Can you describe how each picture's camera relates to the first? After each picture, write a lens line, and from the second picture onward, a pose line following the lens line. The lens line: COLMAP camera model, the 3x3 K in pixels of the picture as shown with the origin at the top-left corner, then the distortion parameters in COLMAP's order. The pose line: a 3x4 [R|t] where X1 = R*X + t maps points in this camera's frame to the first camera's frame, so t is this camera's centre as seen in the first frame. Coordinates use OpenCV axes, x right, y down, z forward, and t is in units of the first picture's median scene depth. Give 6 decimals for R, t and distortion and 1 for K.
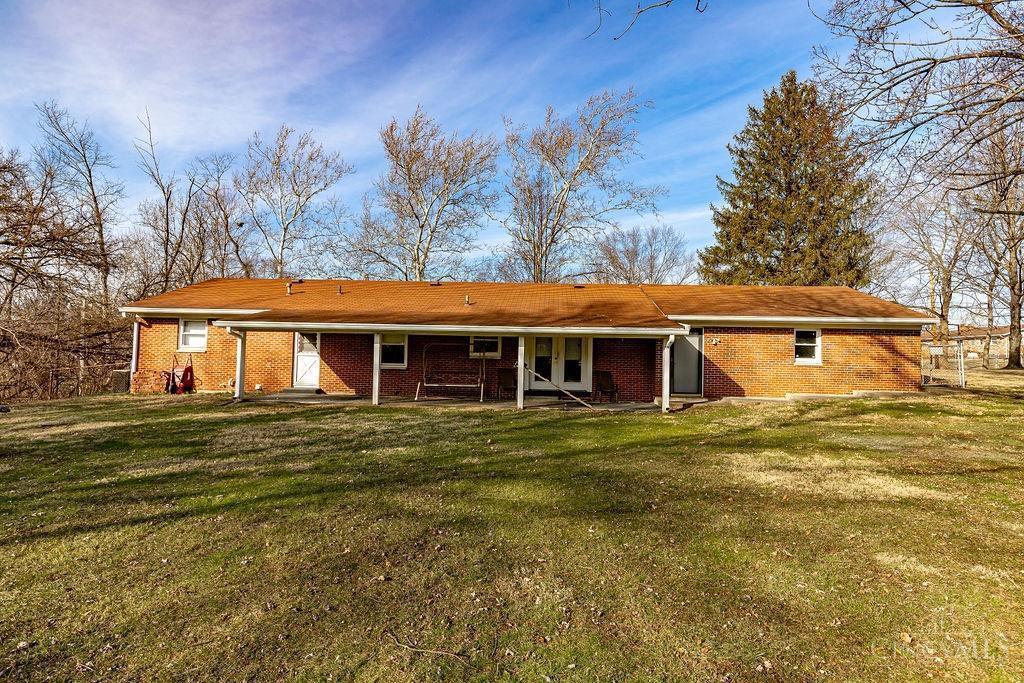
lens RADIAL K [[548.2, 0, 511.7], [0, 548.2, 318.3], [0, 0, 1]] dist [-0.013213, -0.000107]
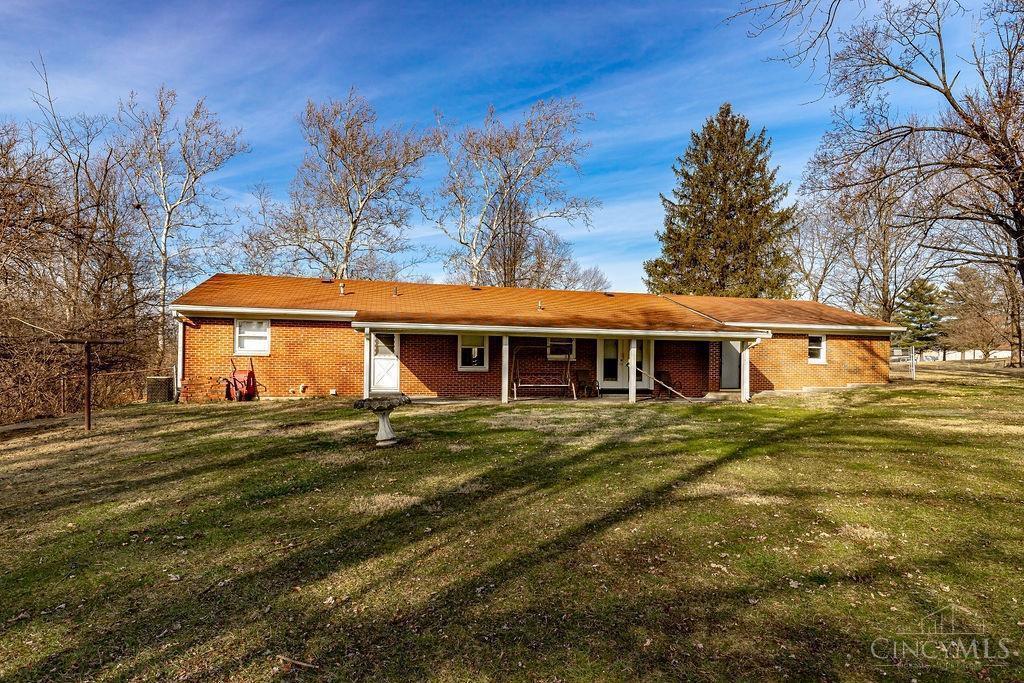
lens RADIAL K [[592.6, 0, 512.0], [0, 592.6, 341.5], [0, 0, 1]] dist [-0.003326, -0.000346]
pose [[0.955795, 0.003803, 0.294009, -0.478721], [-0.012100, 0.999578, 0.026407, 0.007068], [-0.293785, -0.028797, 0.955438, -0.072642]]
